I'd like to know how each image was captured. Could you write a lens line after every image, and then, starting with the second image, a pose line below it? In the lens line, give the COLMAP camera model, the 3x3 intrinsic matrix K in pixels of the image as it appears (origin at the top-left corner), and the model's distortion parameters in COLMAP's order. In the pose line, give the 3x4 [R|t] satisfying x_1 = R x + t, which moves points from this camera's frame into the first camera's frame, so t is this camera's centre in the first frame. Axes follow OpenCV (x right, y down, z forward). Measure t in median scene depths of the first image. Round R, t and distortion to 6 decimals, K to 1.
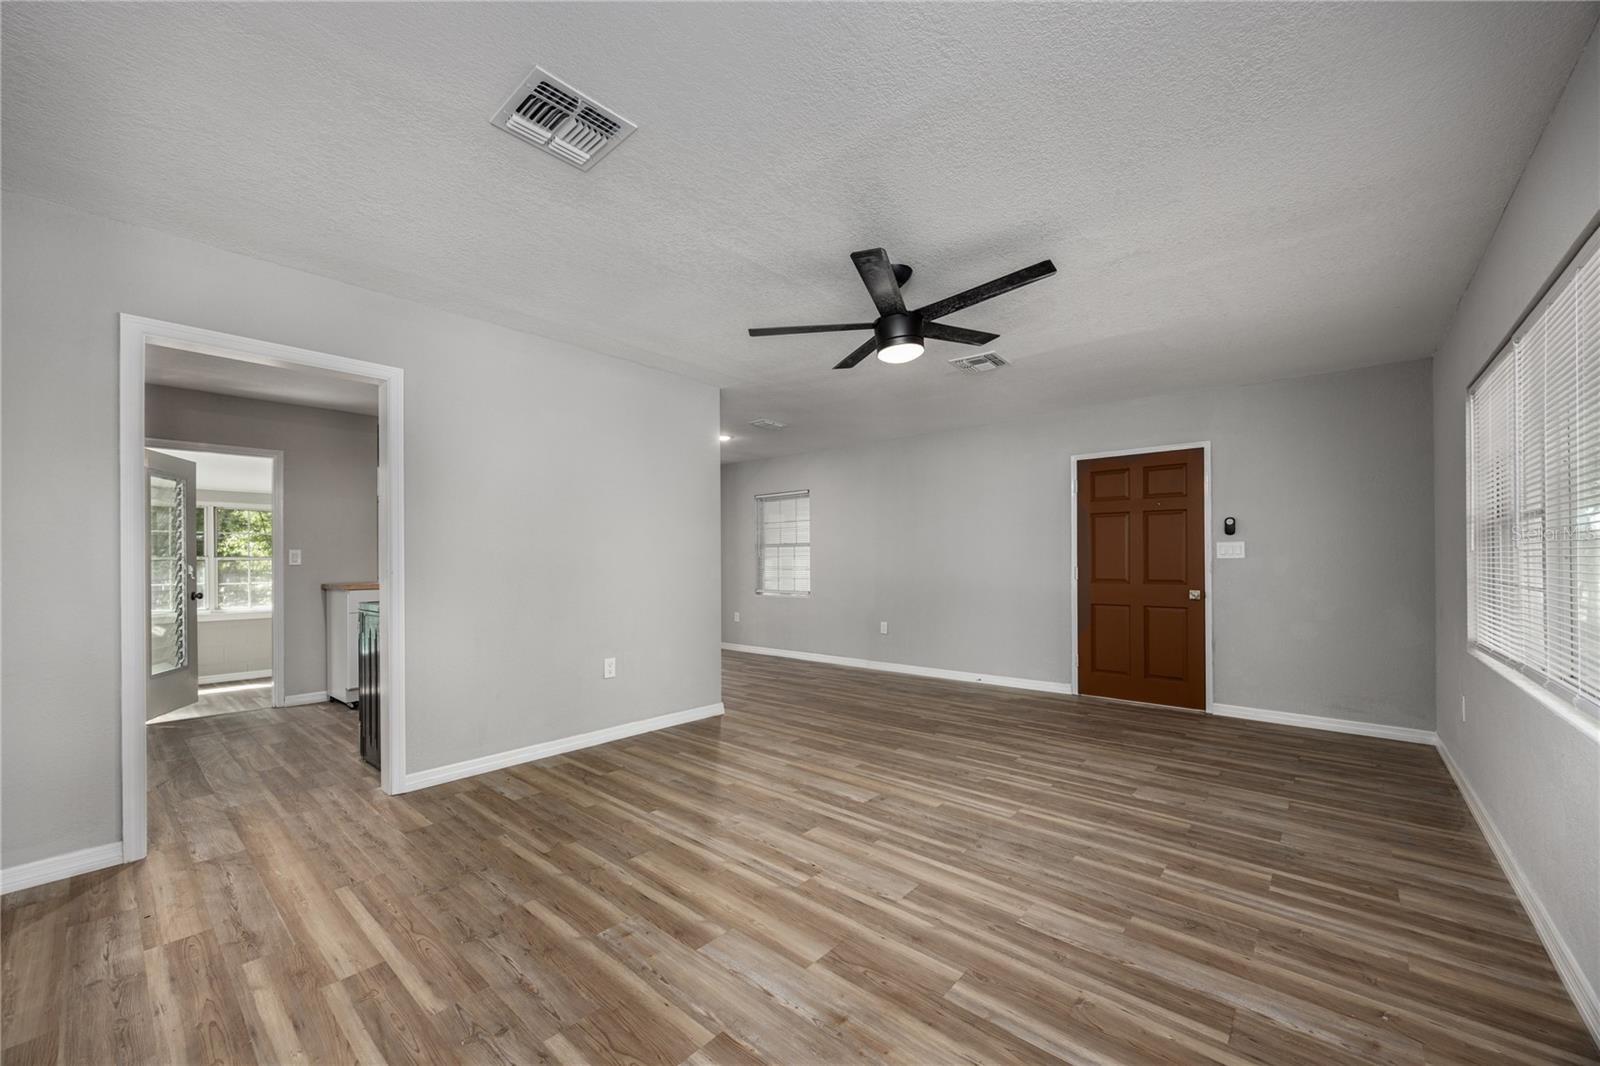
lens RADIAL K [[615.6, 0, 799.1], [0, 615.6, 561.8], [0, 0, 1]] dist [-0.004021, 0.000217]
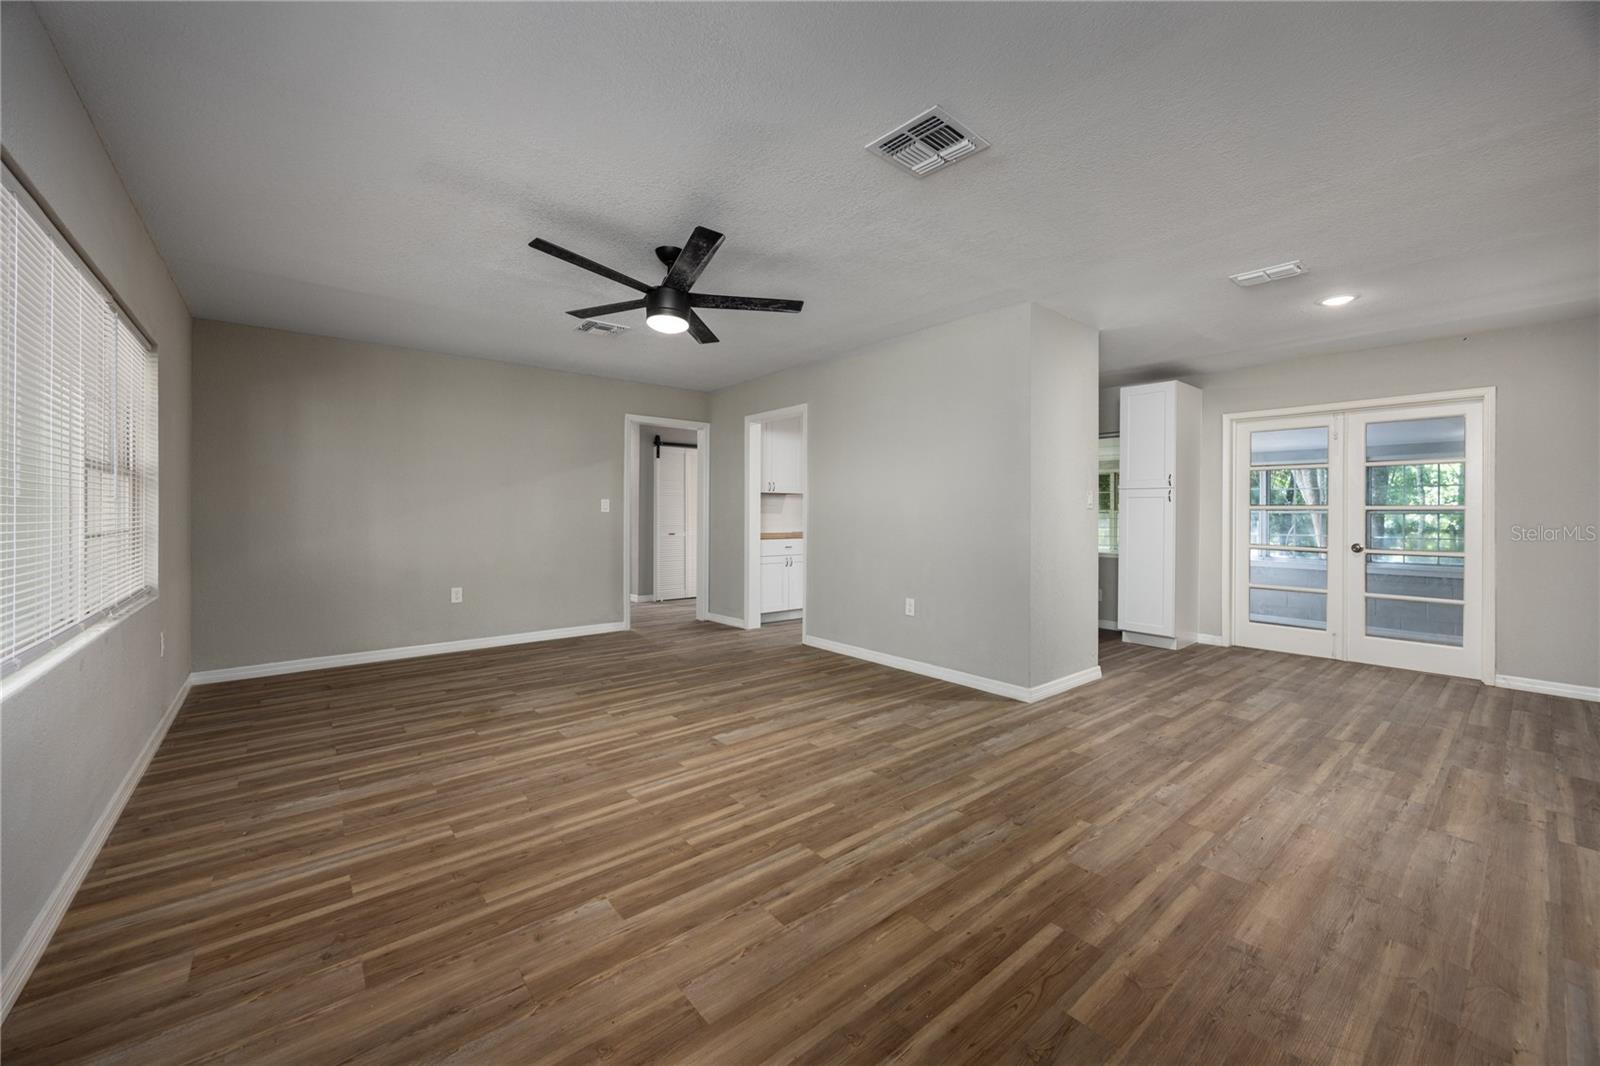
lens RADIAL K [[615.6, 0, 815.0], [0, 615.6, 511.0], [0, 0, 1]] dist [-0.004021, 0.000217]
pose [[-0.142581, -0.000412, -0.989783, 1.278355], [-0.002374, 0.999997, -0.000074, -0.009866], [0.989780, 0.002339, -0.142582, 1.475874]]
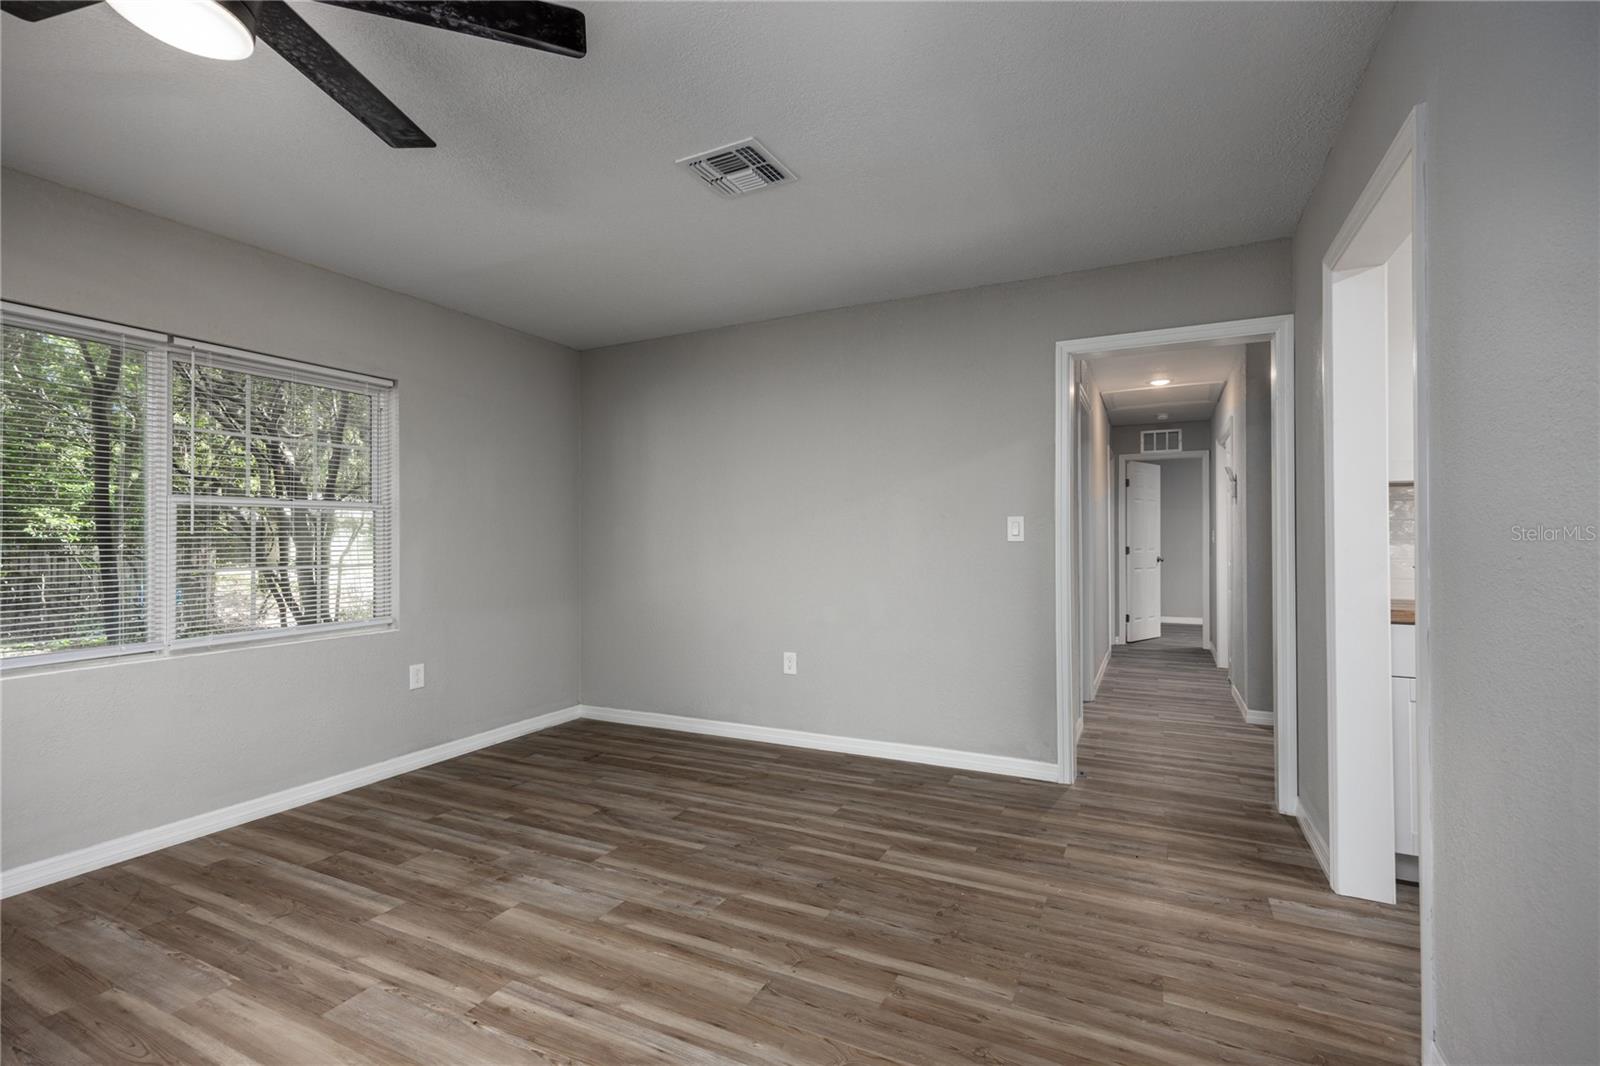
lens RADIAL K [[726.1, 0, 821.0], [0, 726.1, 537.6], [0, 0, 1]] dist [-0.010056, 0.001951]
pose [[-0.962013, 0.006130, -0.272936, -0.106733], [0.006730, 0.999977, -0.001261, -0.008907], [0.272922, -0.003050, -0.962031, 1.601547]]
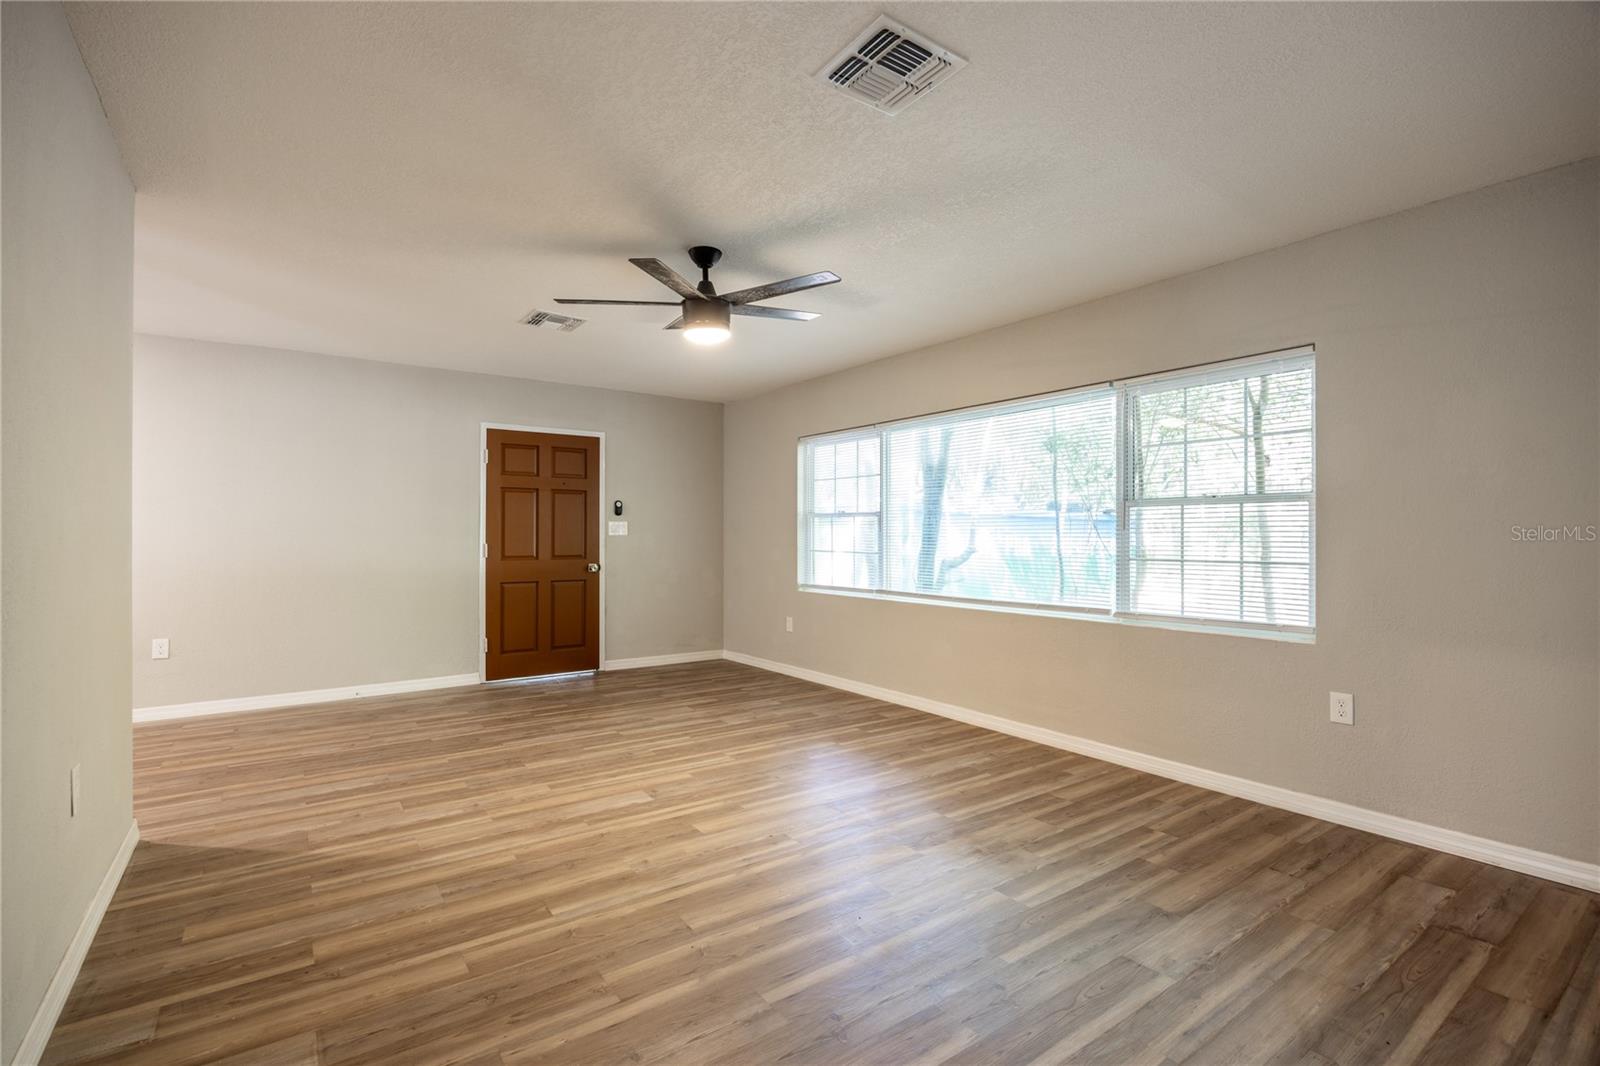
lens RADIAL K [[726.1, 0, 795.9], [0, 726.1, 543.4], [0, 0, 1]] dist [-0.010056, 0.001951]
pose [[0.234054, -0.008736, 0.972184, -1.004293], [-0.002469, 0.999951, 0.009580, -0.008007], [-0.972221, -0.004642, 0.234021, 0.593341]]
